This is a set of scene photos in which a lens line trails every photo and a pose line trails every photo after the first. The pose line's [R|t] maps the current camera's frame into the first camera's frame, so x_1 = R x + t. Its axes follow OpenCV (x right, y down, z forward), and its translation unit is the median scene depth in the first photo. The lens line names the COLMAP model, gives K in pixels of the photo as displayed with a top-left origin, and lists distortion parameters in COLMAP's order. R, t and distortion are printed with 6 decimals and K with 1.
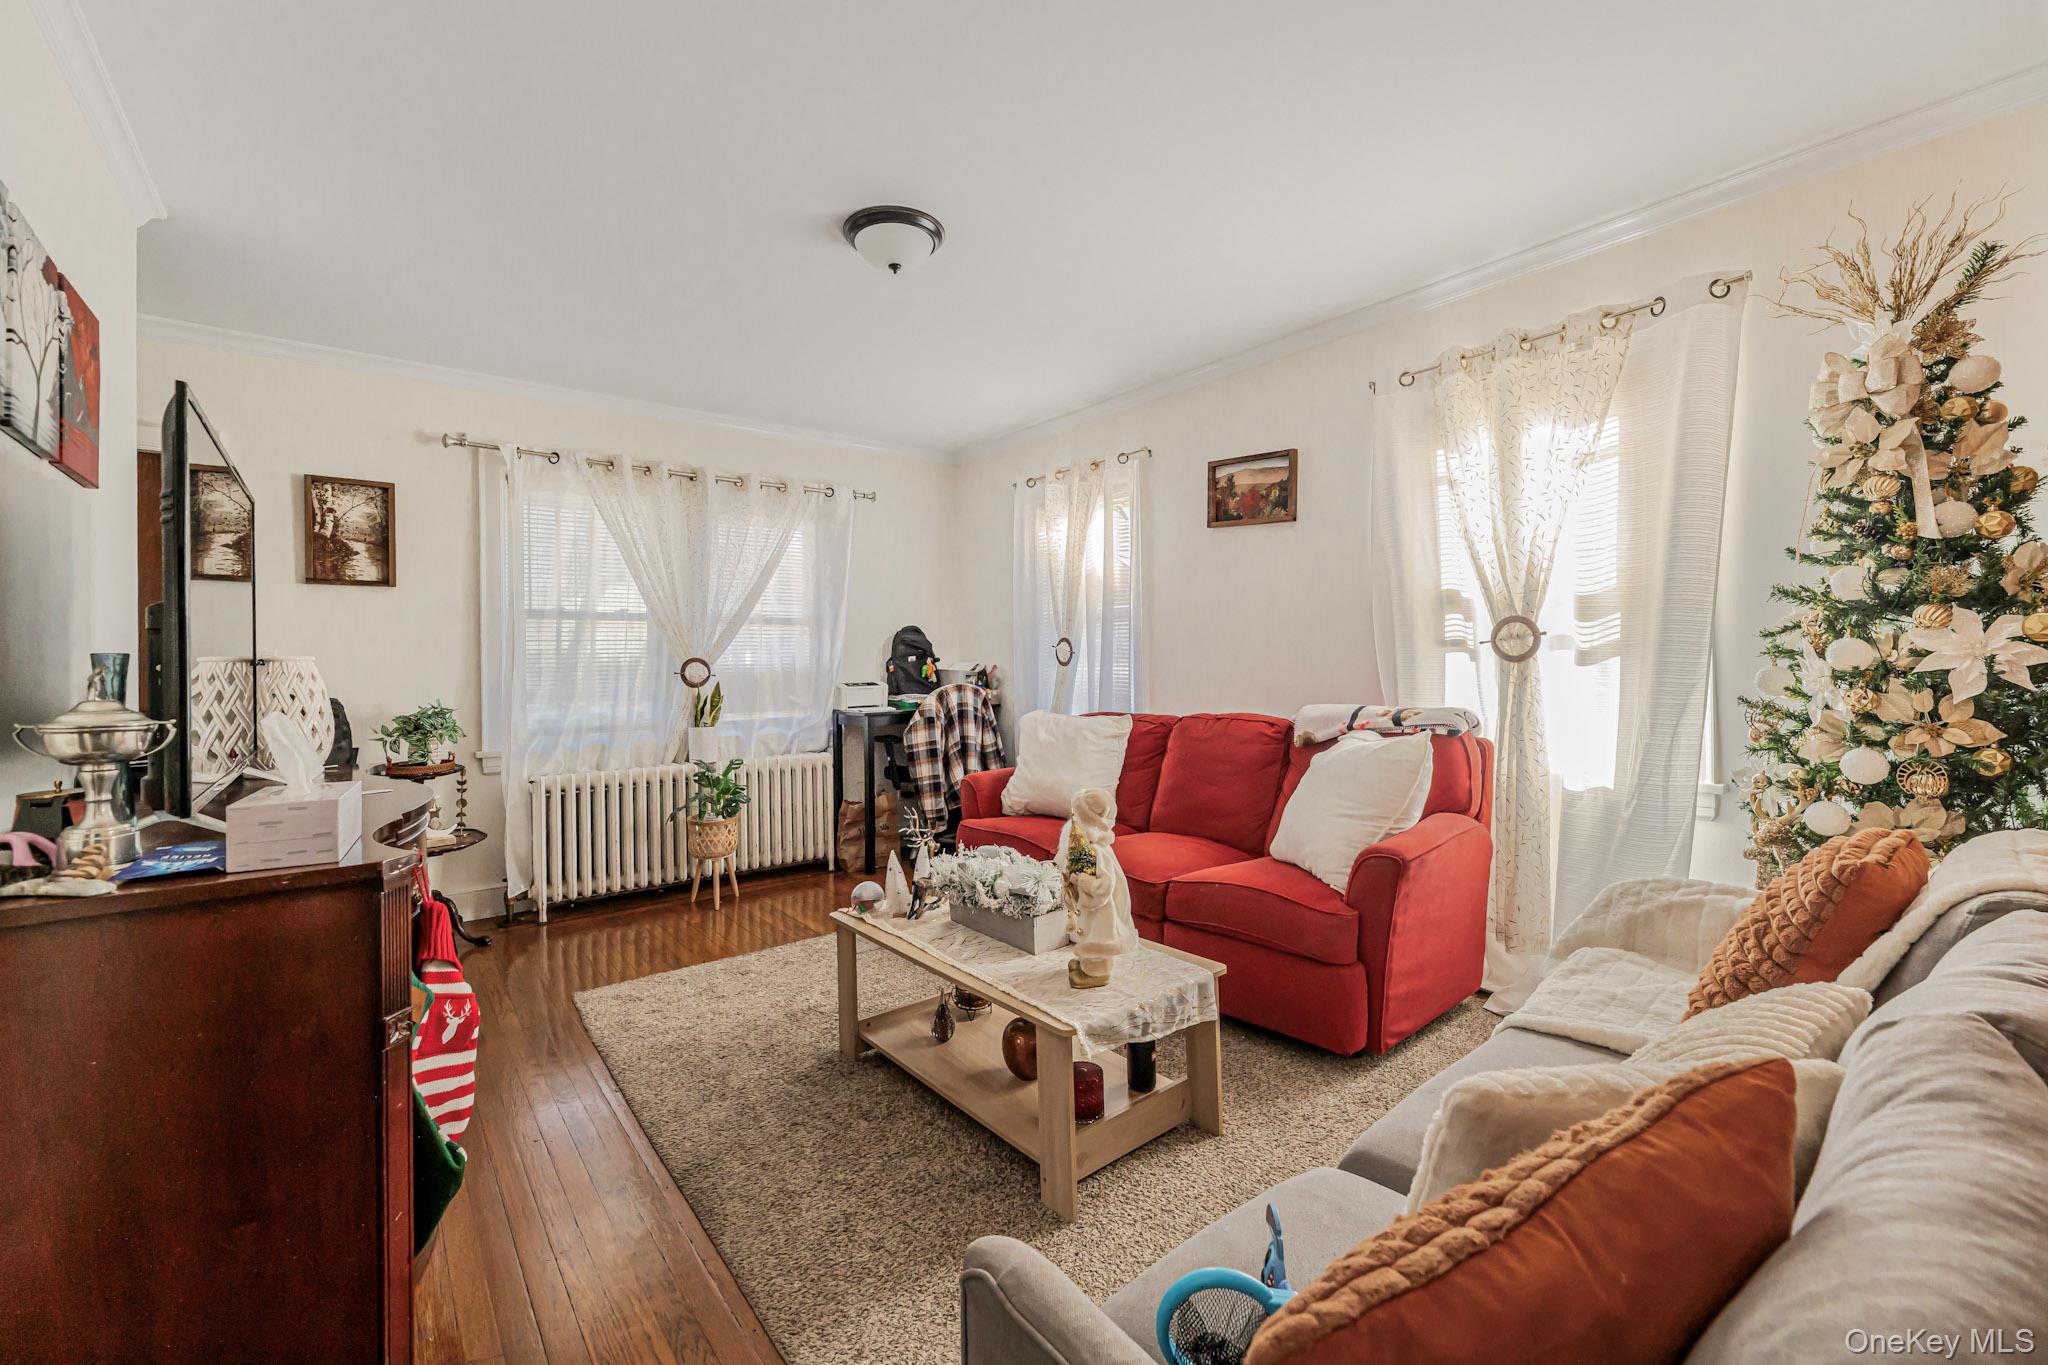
lens RADIAL K [[827.1, 0, 1027.9], [0, 827.1, 673.9], [0, 0, 1]] dist [0.000485, 0.000016]
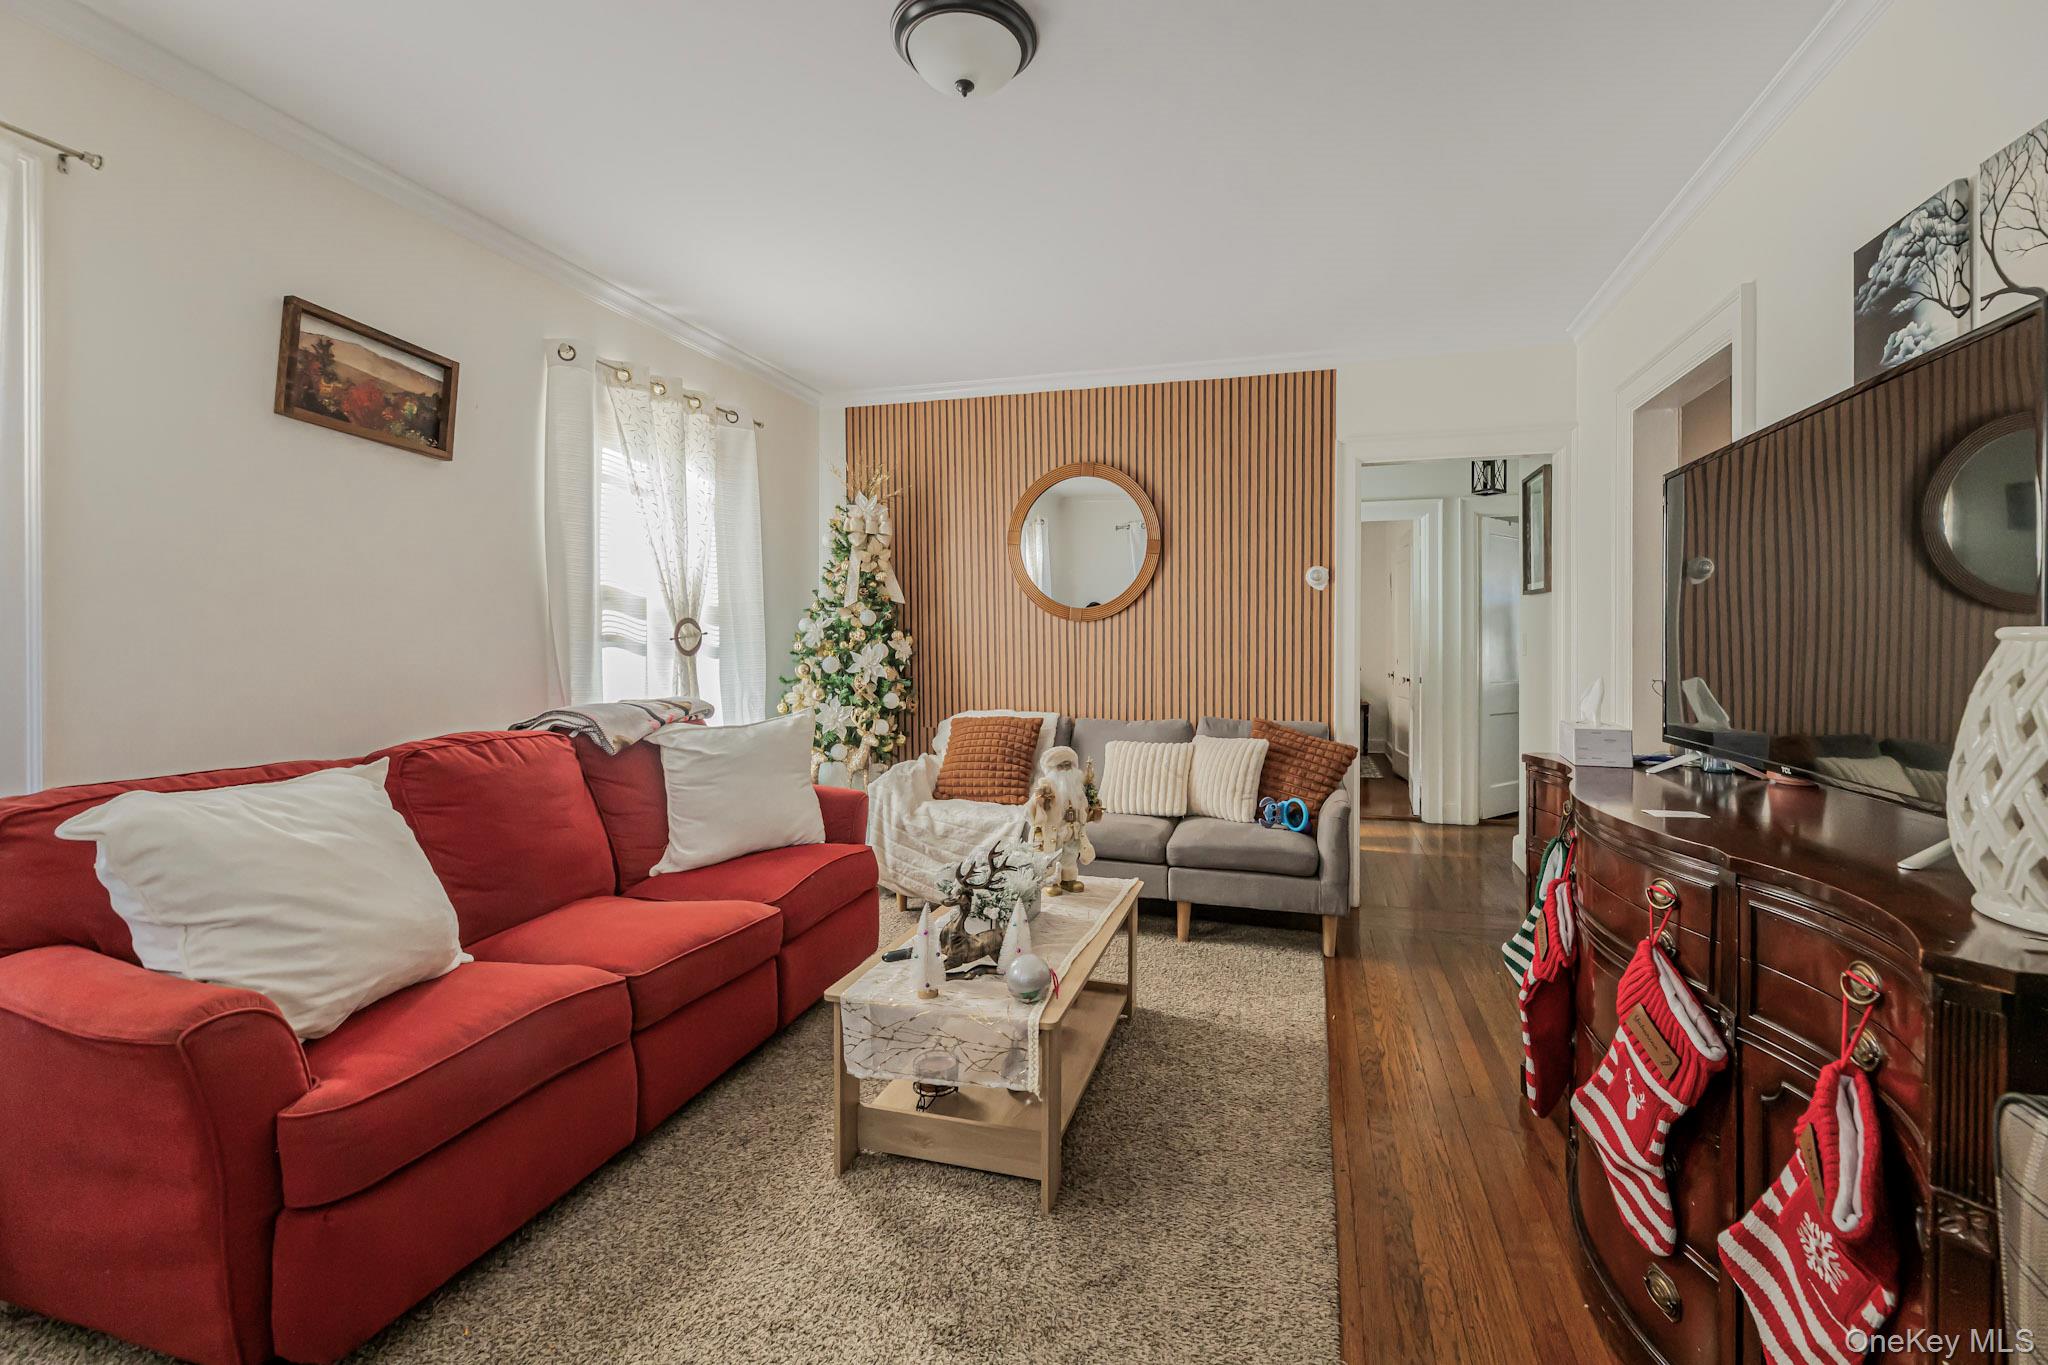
lens RADIAL K [[827.1, 0, 1051.5], [0, 827.1, 652.2], [0, 0, 1]] dist [0.000485, 0.000016]
pose [[-0.559719, -0.003628, 0.828674, -0.551545], [0.010874, 0.999872, 0.011722, -0.021561], [-0.828611, 0.015572, -0.559608, 0.947603]]
